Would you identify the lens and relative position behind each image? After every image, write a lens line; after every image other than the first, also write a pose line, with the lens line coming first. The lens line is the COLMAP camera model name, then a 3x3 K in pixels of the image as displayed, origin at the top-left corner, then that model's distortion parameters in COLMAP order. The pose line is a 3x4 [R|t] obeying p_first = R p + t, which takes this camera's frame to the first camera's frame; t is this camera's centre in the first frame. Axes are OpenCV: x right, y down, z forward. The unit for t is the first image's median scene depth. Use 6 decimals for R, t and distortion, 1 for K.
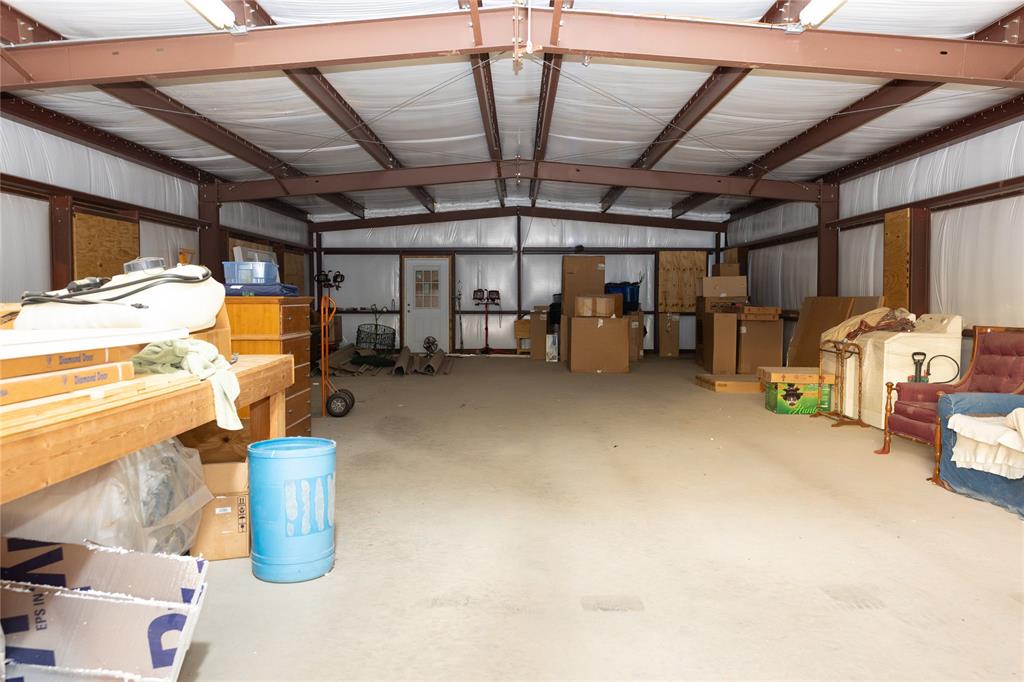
lens RADIAL K [[828.0, 0, 512.9], [0, 828.0, 341.4], [0, 0, 1]] dist [-0.003405, -0.000909]
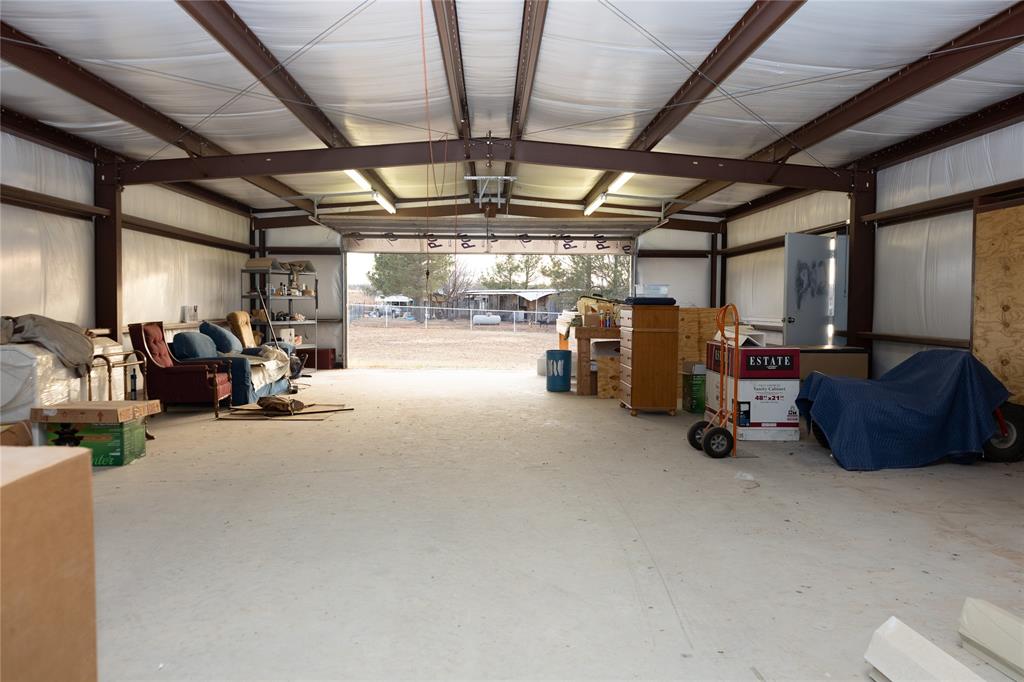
lens RADIAL K [[828.0, 0, 511.7], [0, 828.0, 339.2], [0, 0, 1]] dist [-0.003405, -0.000909]
pose [[0.999464, 0.003697, 0.032534, 0.000920], [-0.003325, 0.999928, -0.011504, -0.009559], [-0.032575, 0.011390, 0.999404, 0.175895]]
